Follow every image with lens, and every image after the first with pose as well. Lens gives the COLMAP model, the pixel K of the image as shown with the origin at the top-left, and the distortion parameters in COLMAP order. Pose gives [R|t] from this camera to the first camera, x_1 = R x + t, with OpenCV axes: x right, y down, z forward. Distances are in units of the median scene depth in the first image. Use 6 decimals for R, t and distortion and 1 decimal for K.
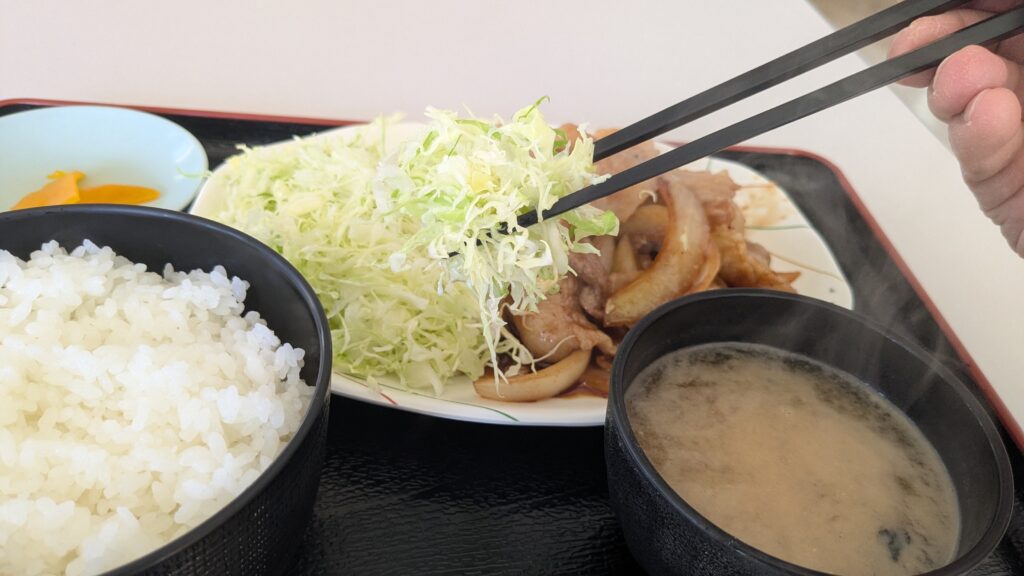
lens RADIAL K [[770.7, 0, 516.9], [0, 770.7, 315.0], [0, 0, 1]] dist [-0.003315, -0.054225]
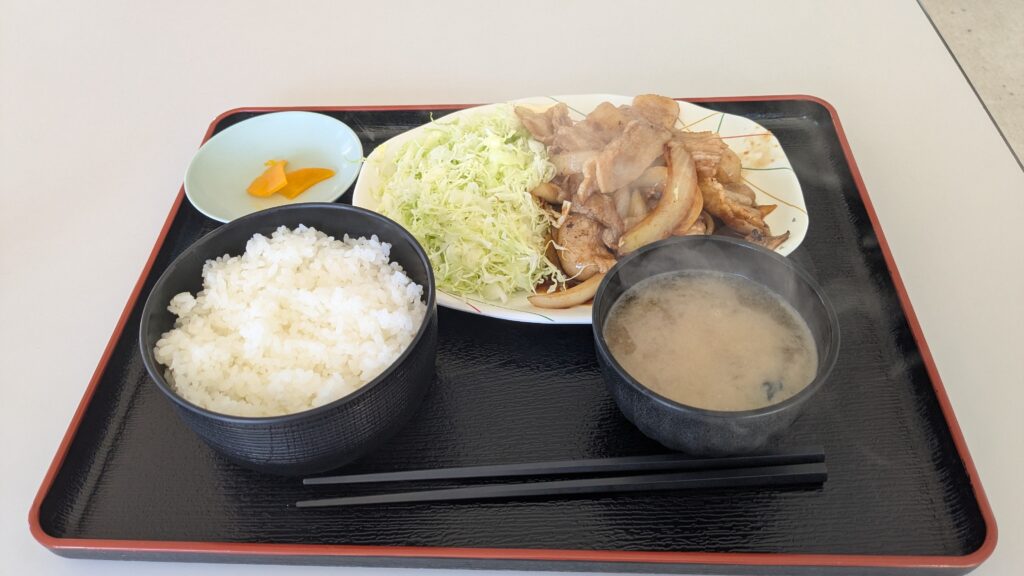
lens RADIAL K [[753.9, 0, 512.0], [0, 753.9, 288.0], [0, 0, 1]] dist [0.004681, -0.000317]
pose [[0.978034, -0.025155, -0.206922, 0.265708], [0.051233, 0.991249, 0.121655, -0.139745], [0.202051, -0.129584, 0.970764, -0.600791]]
